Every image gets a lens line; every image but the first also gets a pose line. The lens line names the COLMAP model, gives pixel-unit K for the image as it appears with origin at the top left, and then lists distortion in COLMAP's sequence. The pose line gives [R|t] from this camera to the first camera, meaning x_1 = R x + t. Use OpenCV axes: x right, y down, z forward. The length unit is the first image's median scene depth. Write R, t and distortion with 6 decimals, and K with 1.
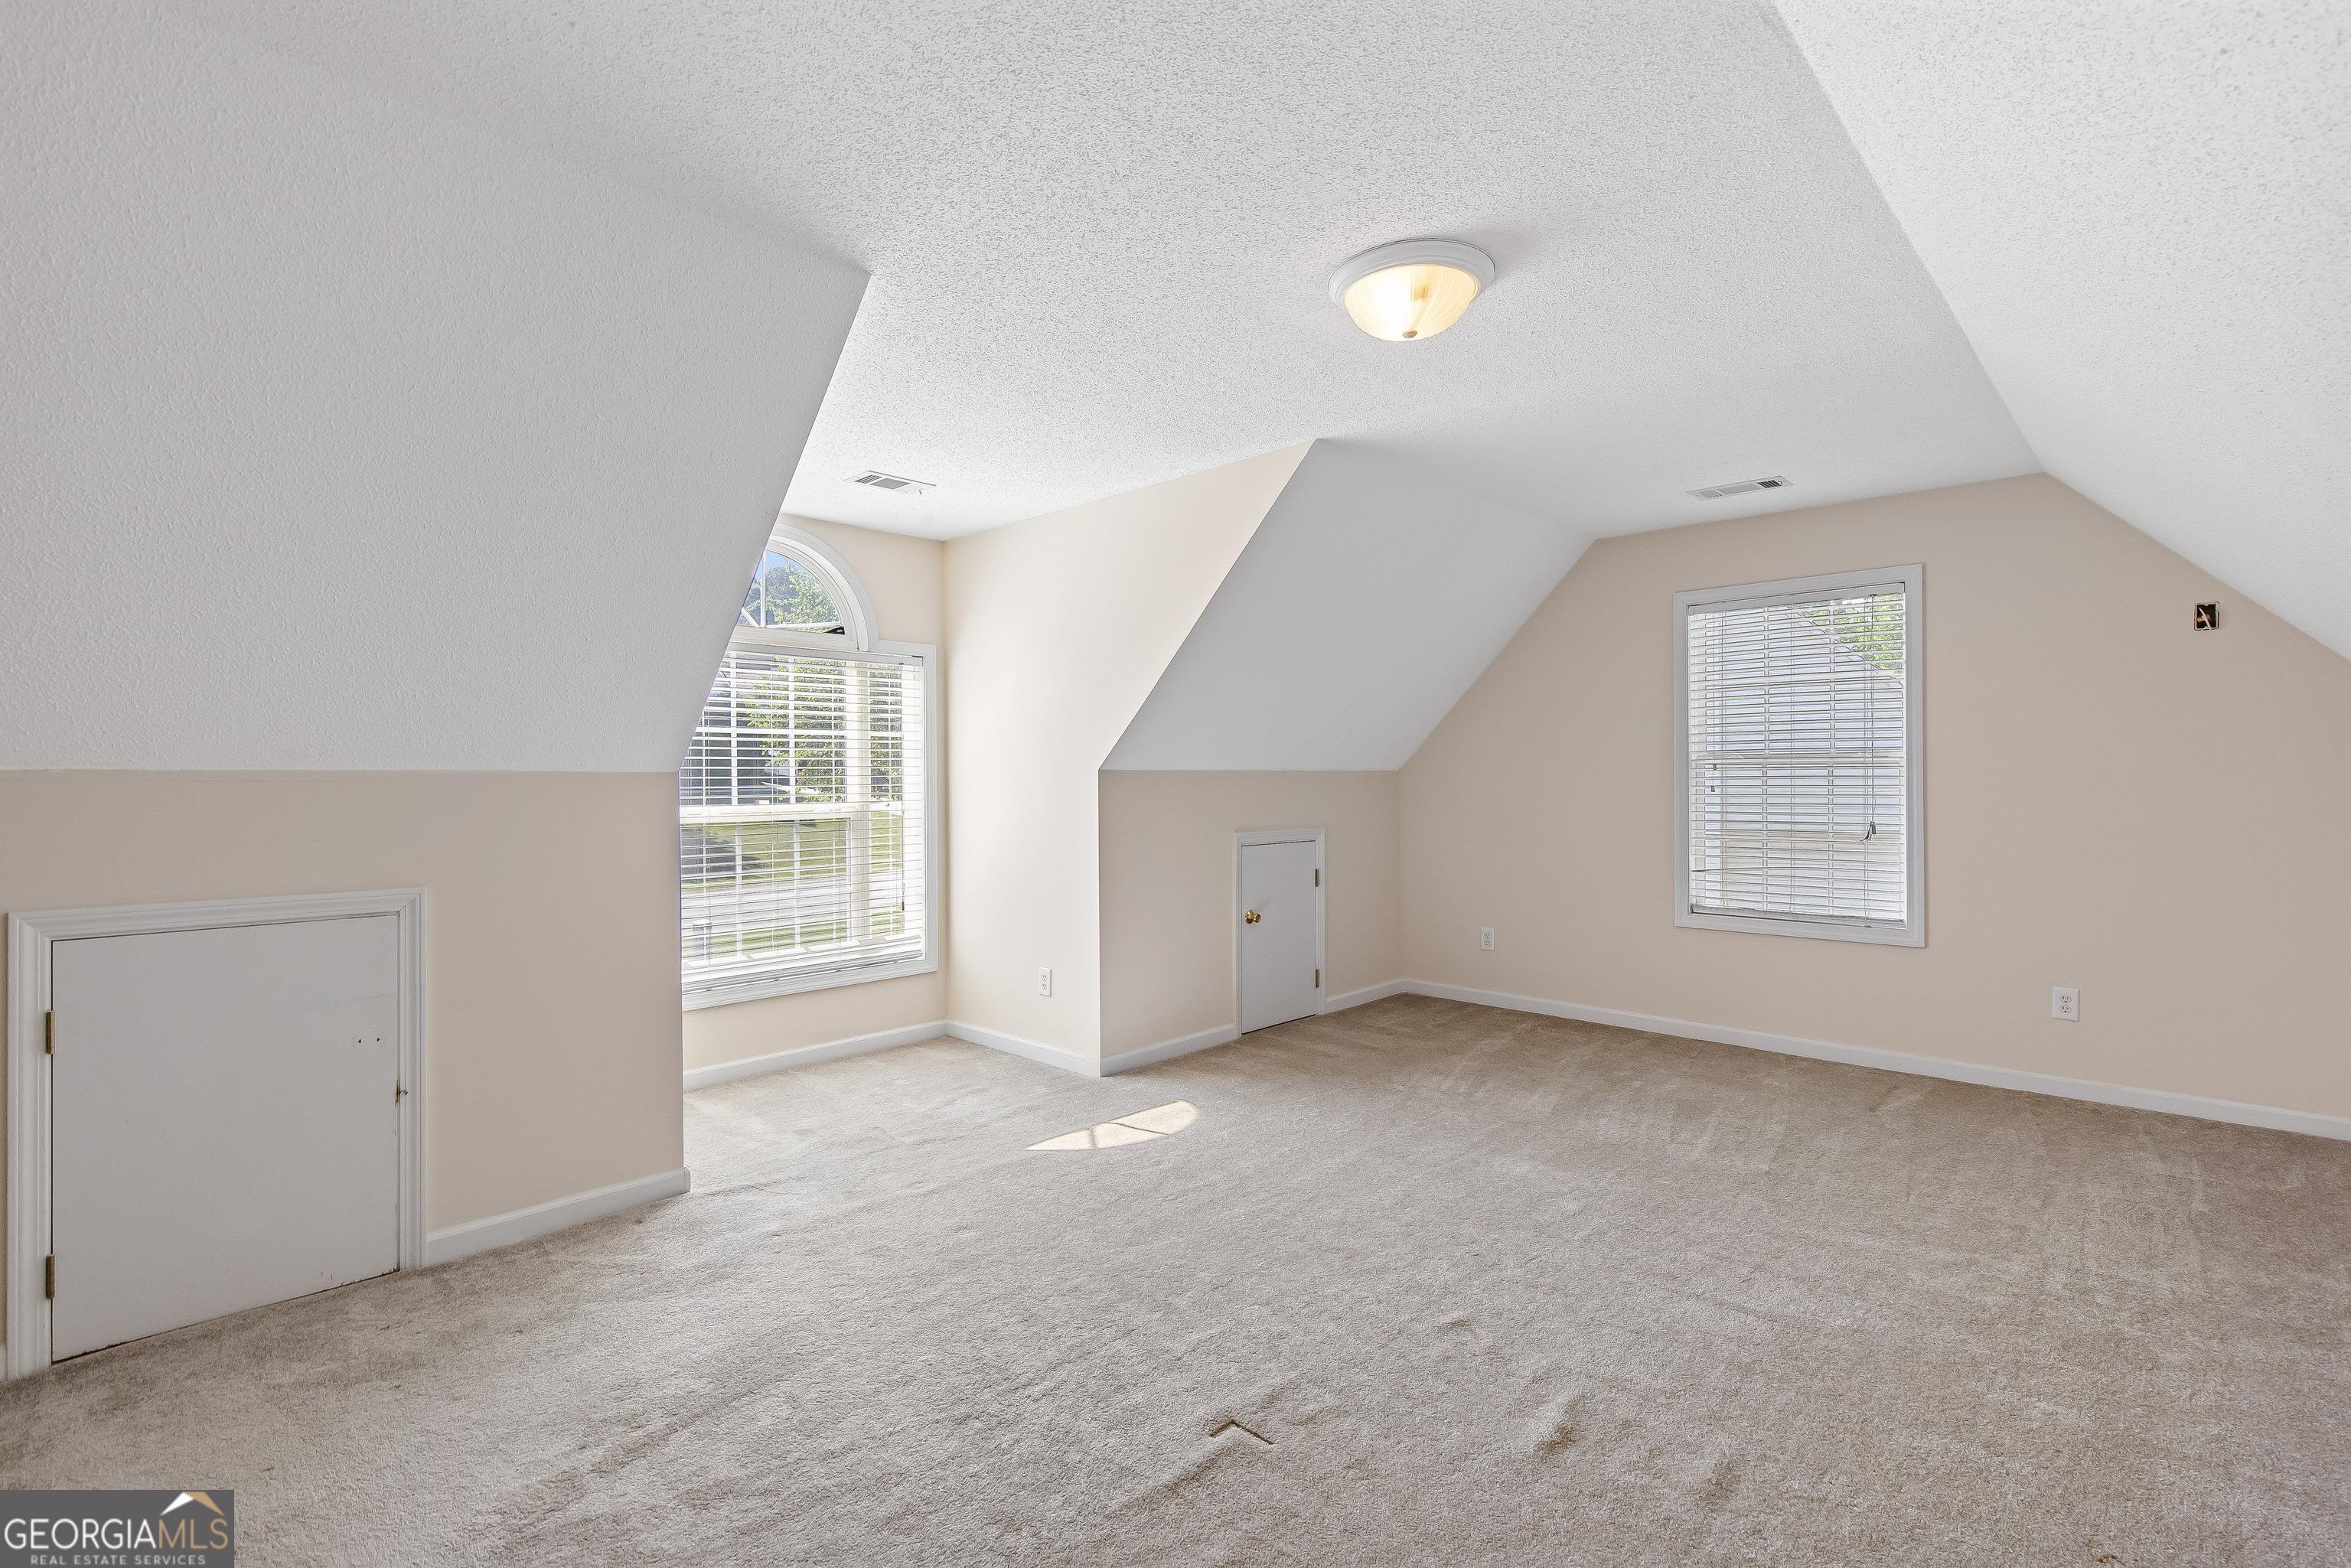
lens RADIAL K [[1078.7, 0, 1169.5], [0, 1078.7, 789.2], [0, 0, 1]] dist [0.001607, 0.000203]
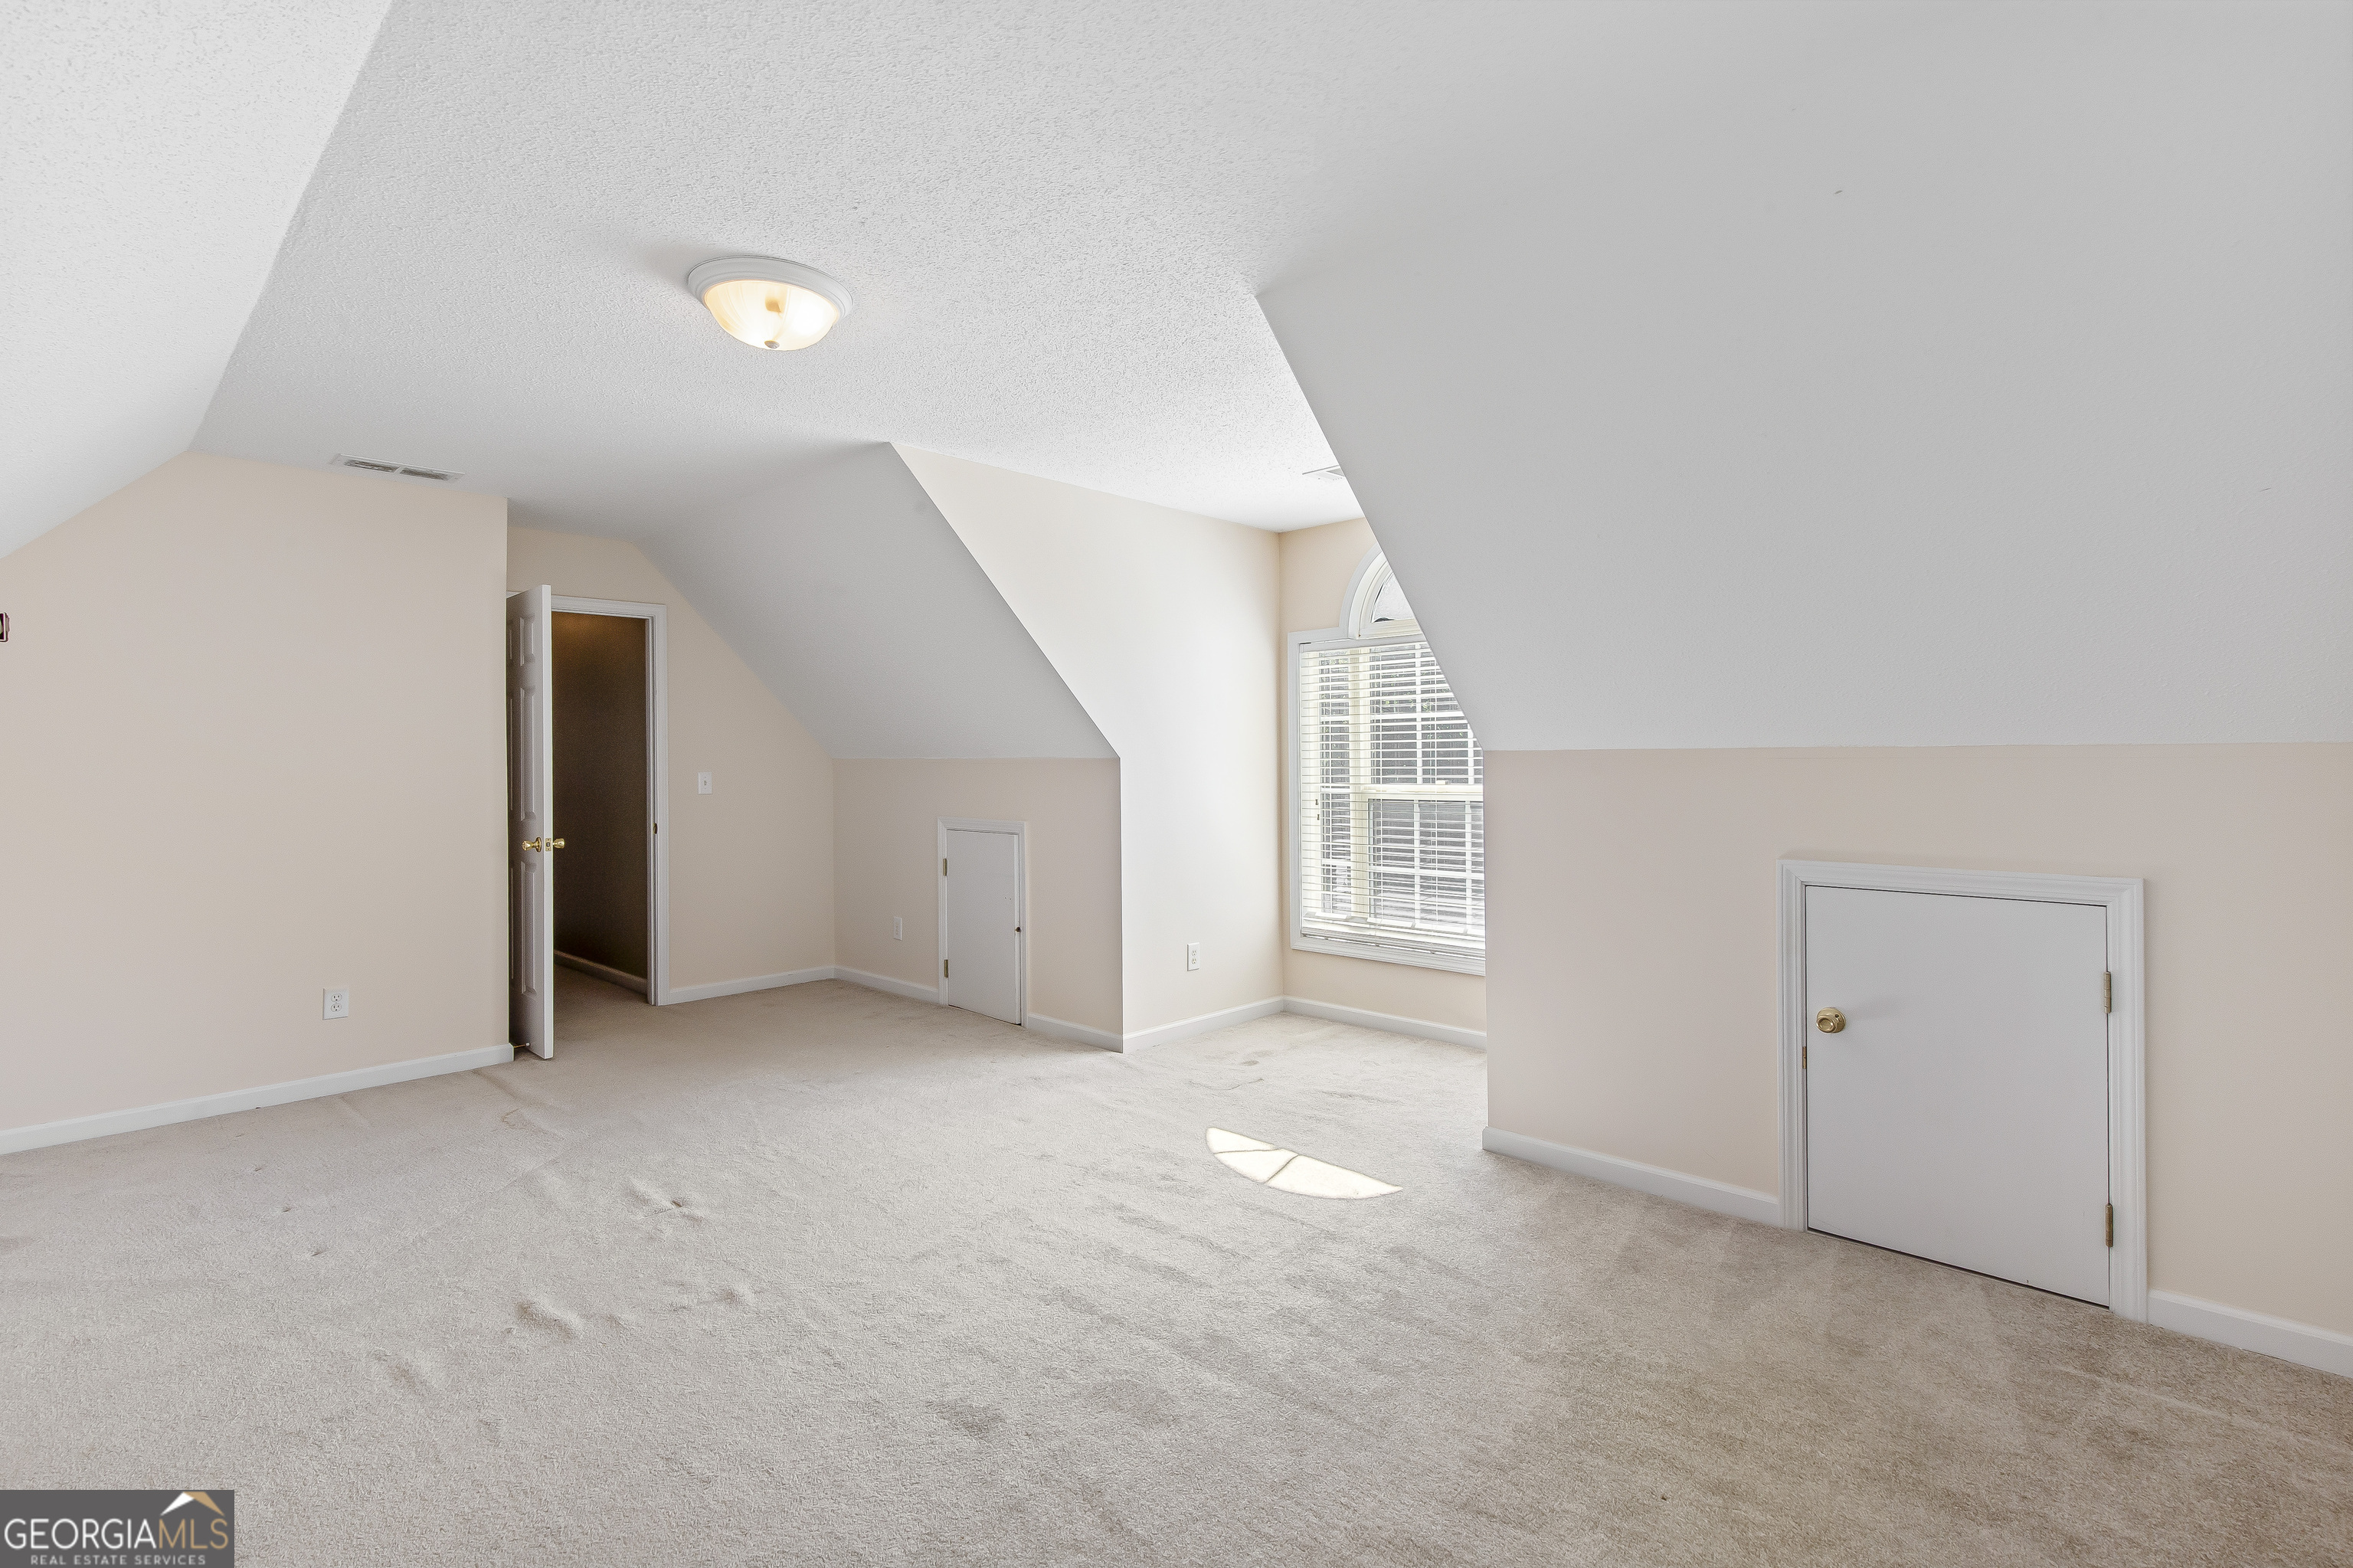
lens RADIAL K [[1099.3, 0, 1181.1], [0, 1099.3, 755.3], [0, 0, 1]] dist [0.013704, 0.000232]
pose [[0.004918, -0.000235, -0.999988, 0.757705], [-0.007255, 0.999974, -0.000271, -0.013153], [0.999962, 0.007257, 0.004917, 0.812857]]
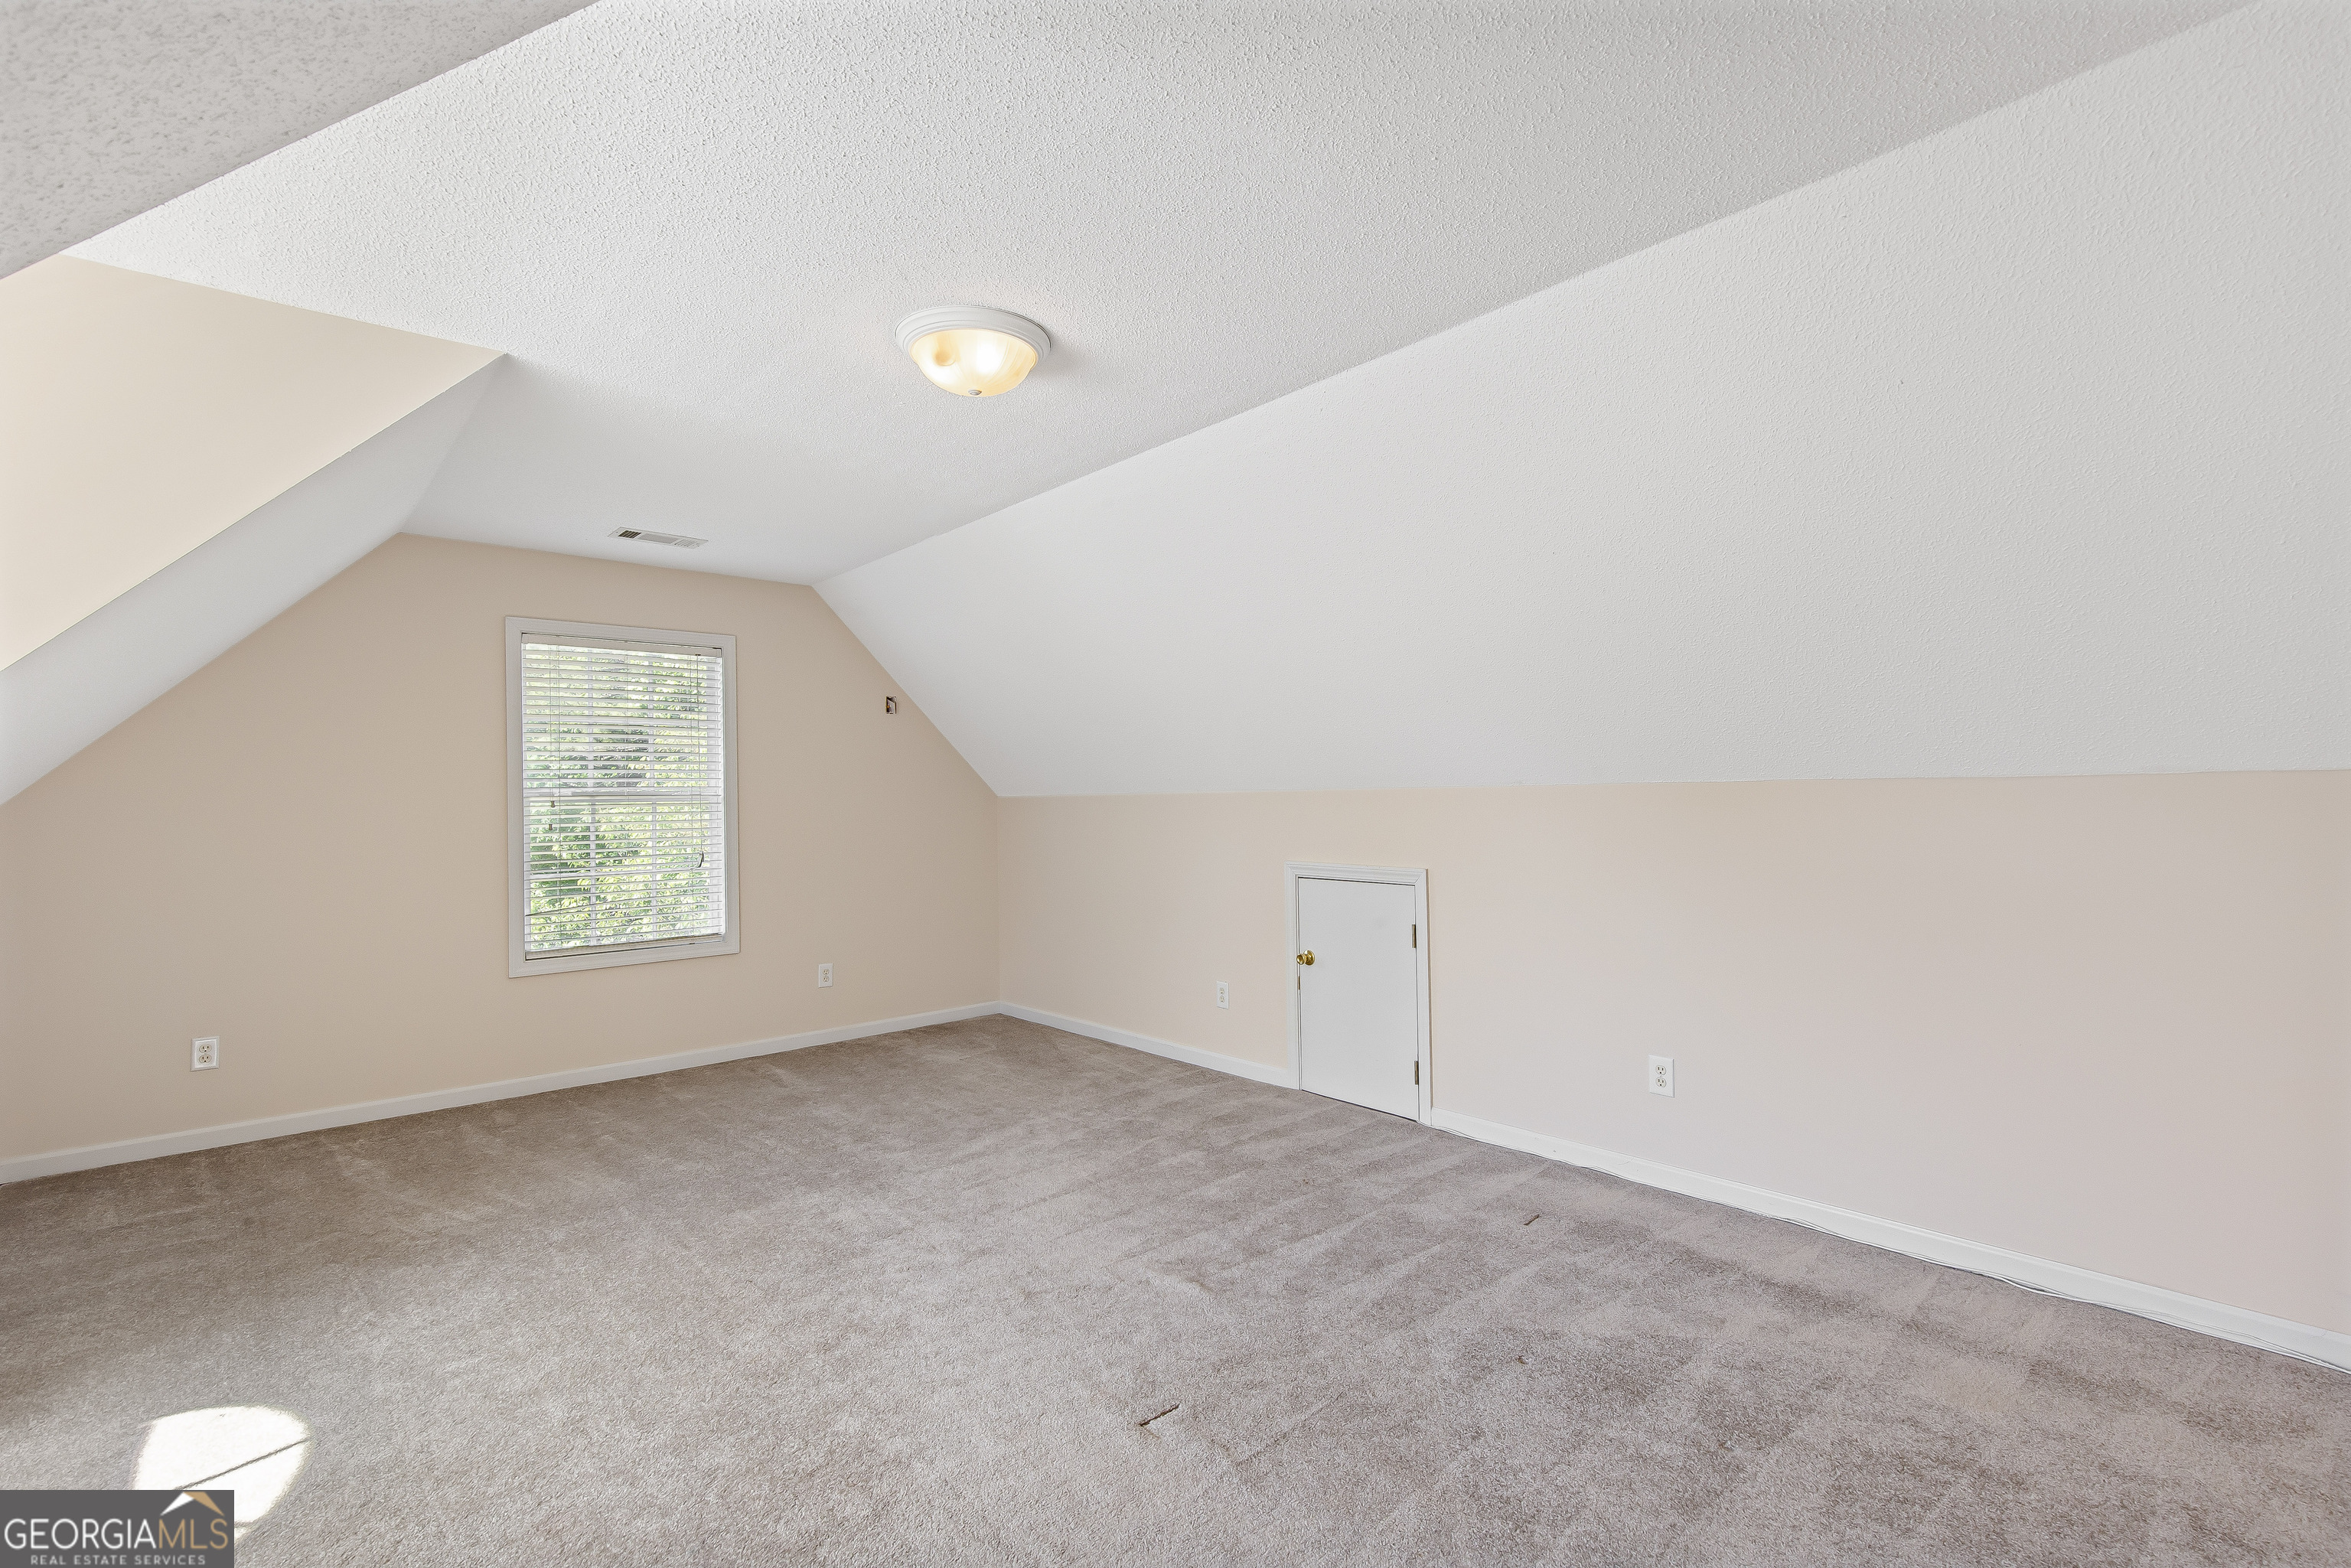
lens RADIAL K [[1078.7, 0, 1169.5], [0, 1078.7, 789.2], [0, 0, 1]] dist [0.001607, 0.000203]
pose [[0.072507, 0.014675, 0.997260, -0.475950], [0.029701, 0.999417, -0.016867, -0.001378], [-0.996926, 0.030843, 0.072029, 0.429635]]
